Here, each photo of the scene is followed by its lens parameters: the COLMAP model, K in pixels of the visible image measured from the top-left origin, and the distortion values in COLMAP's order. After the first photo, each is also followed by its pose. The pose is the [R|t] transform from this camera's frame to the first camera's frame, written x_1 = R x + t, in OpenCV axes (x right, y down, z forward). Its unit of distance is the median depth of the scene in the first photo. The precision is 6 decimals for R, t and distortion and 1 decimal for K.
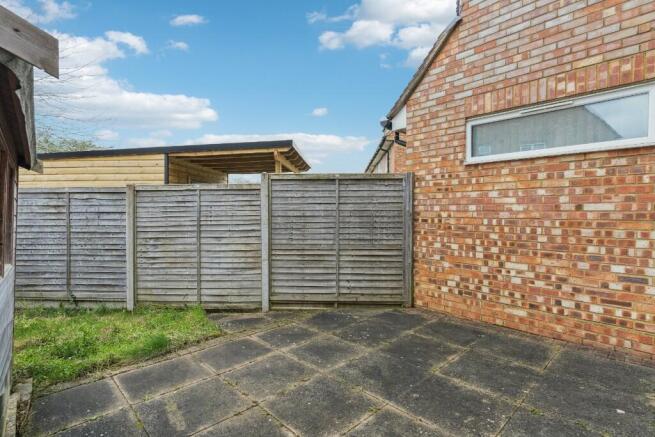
lens RADIAL K [[314.0, 0, 331.7], [0, 314.0, 221.1], [0, 0, 1]] dist [0.004093, 0.000185]
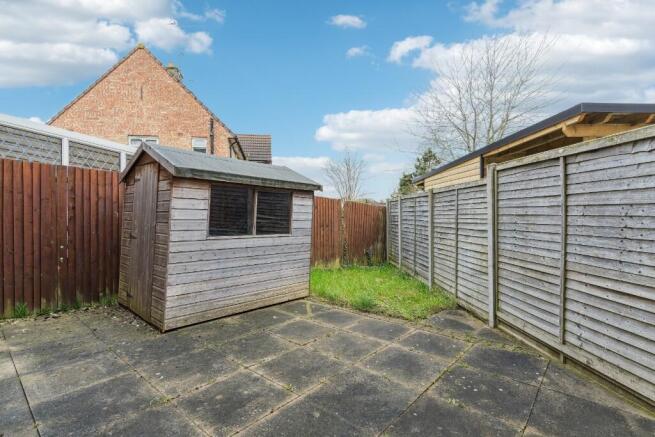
lens RADIAL K [[314.0, 0, 332.0], [0, 314.0, 214.1], [0, 0, 1]] dist [0.004093, 0.000185]
pose [[0.123455, 0.005415, -0.992335, 0.582450], [-0.022837, 0.999736, 0.002615, -0.009475], [0.992087, 0.022339, 0.123546, 0.464108]]
